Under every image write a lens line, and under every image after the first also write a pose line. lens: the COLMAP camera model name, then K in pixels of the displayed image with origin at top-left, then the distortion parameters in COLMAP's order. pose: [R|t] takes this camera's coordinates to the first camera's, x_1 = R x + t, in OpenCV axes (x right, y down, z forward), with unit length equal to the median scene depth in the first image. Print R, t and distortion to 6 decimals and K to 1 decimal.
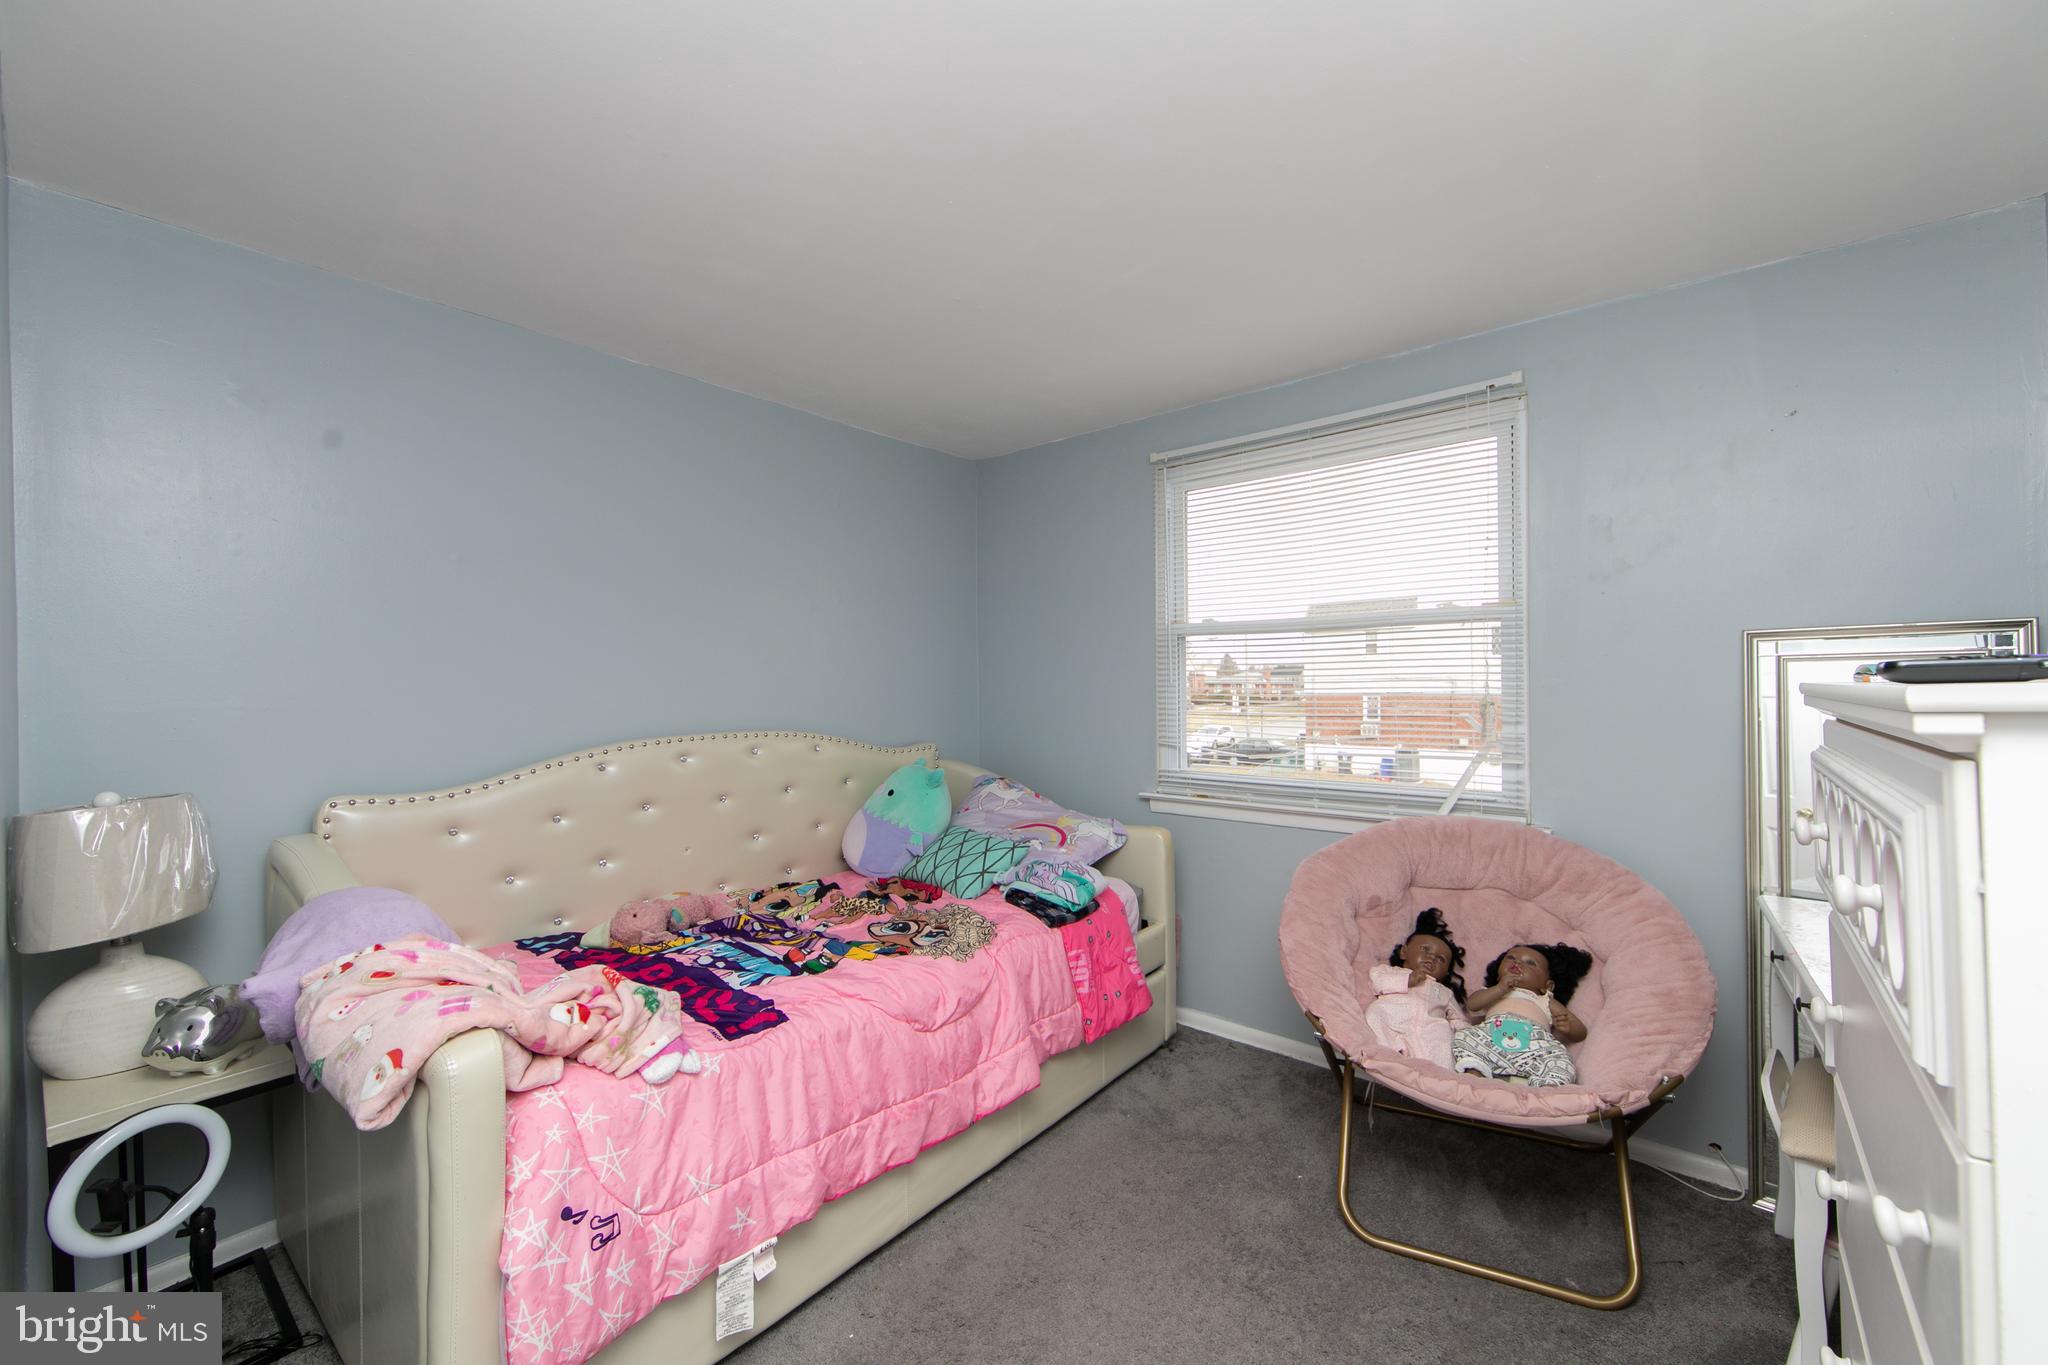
lens RADIAL K [[812.9, 0, 1017.3], [0, 812.9, 682.0], [0, 0, 1]] dist [0.008809, 0.000313]
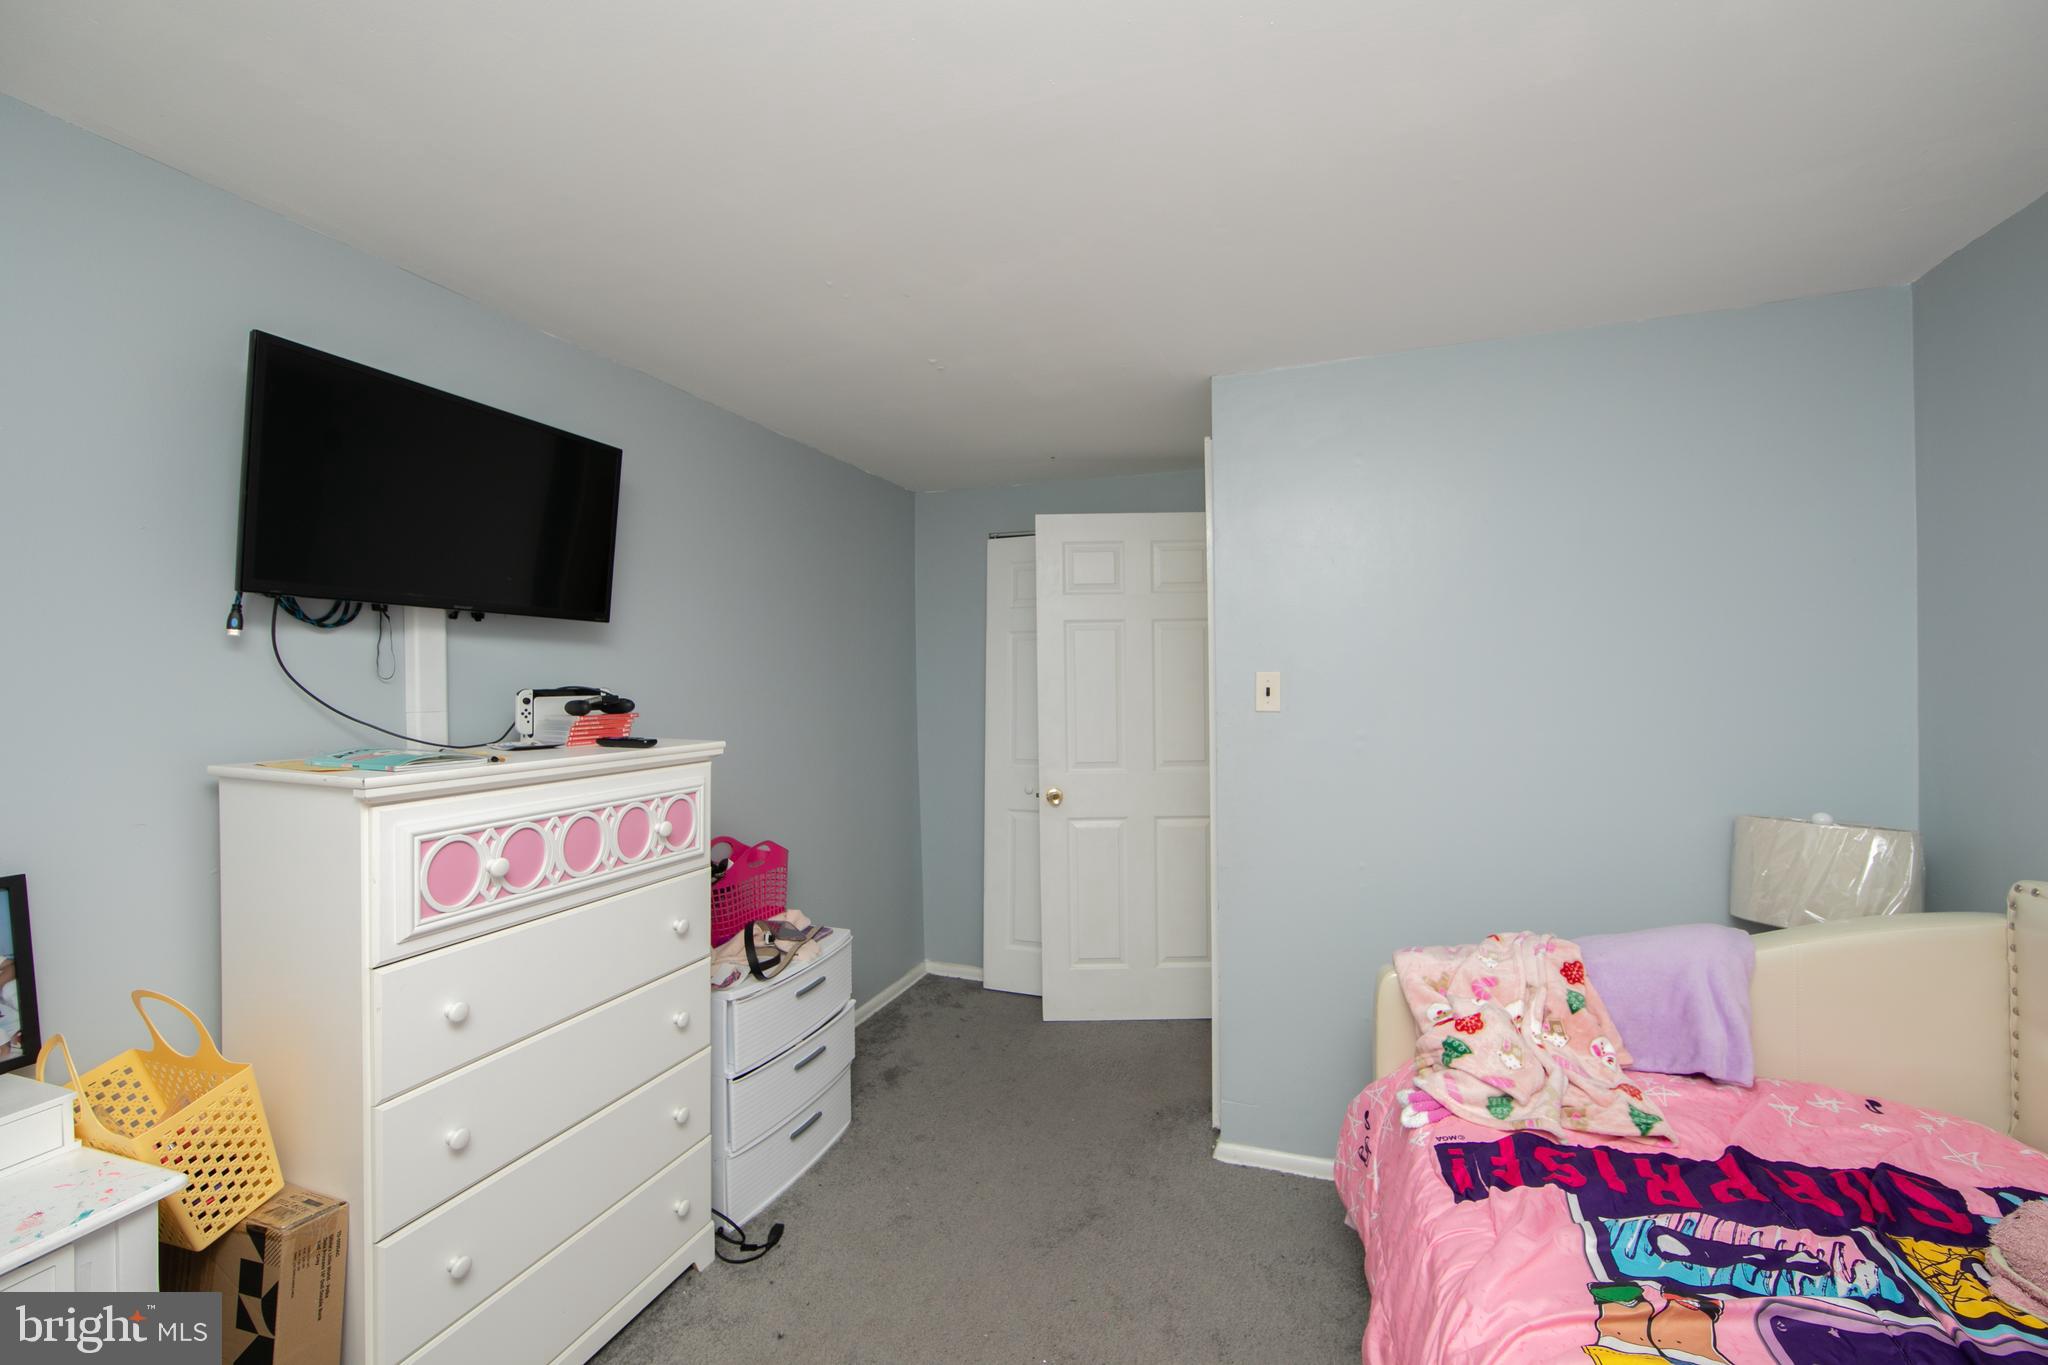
lens RADIAL K [[805.3, 0, 1024.0], [0, 805.3, 682.5], [0, 0, 1]] dist [0.000880, 0.000597]
pose [[-0.935491, 0.015948, -0.352990, 0.280964], [0.019276, 0.999797, -0.005913, -0.055805], [0.352824, -0.012336, -0.935608, 1.246283]]
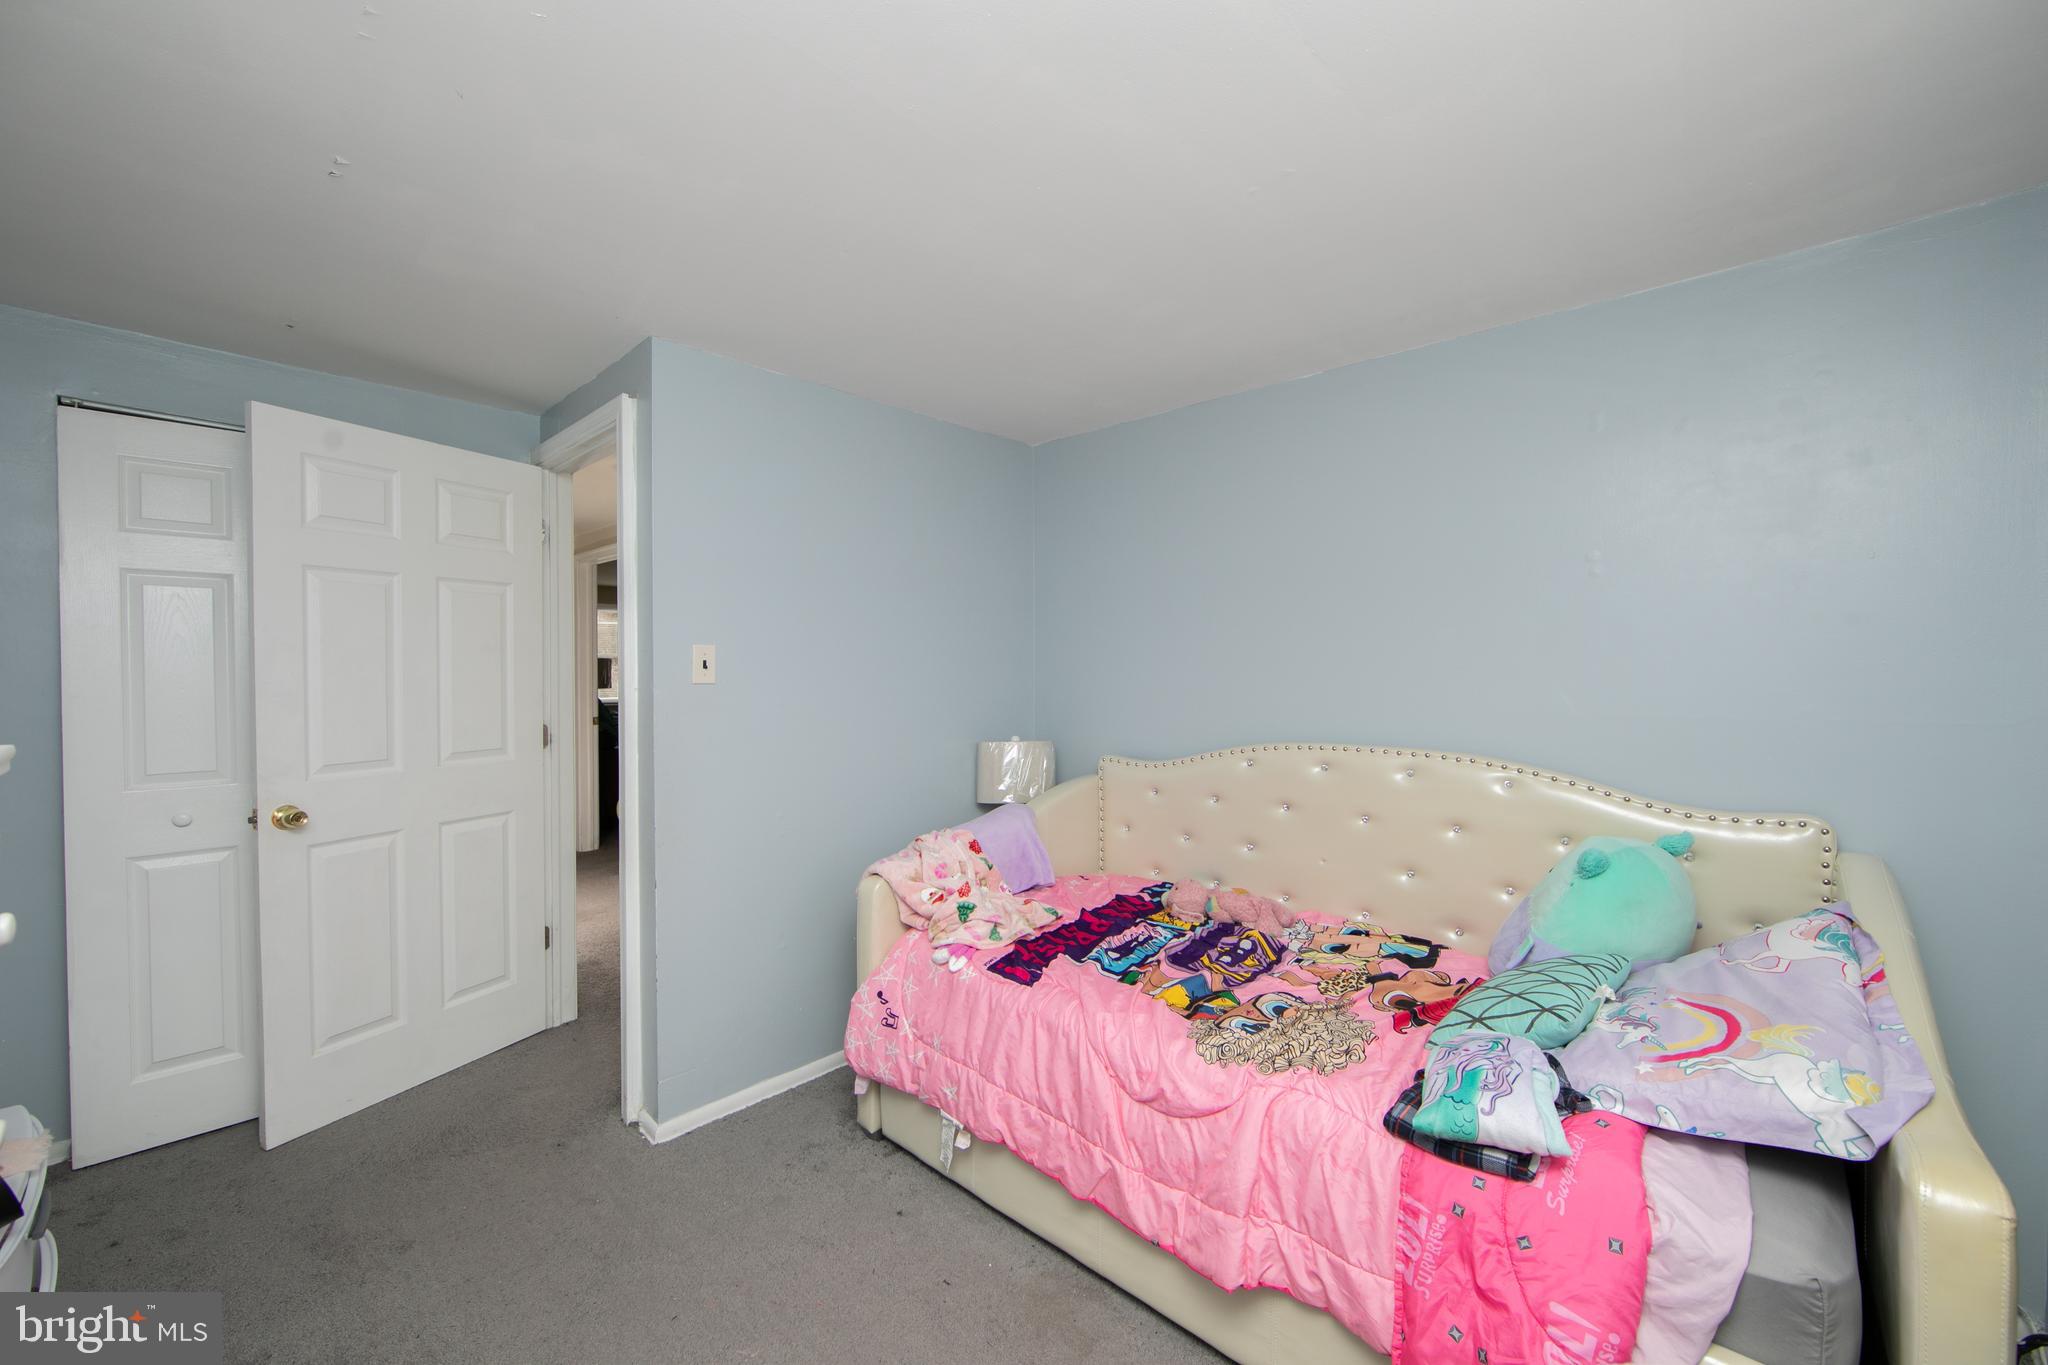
lens RADIAL K [[812.9, 0, 1017.3], [0, 812.9, 682.0], [0, 0, 1]] dist [0.008809, 0.000313]
pose [[-0.070964, 0.023619, -0.997199, 0.705599], [0.008002, 0.999701, 0.023109, -0.042047], [0.997447, -0.006339, -0.071132, 0.850948]]
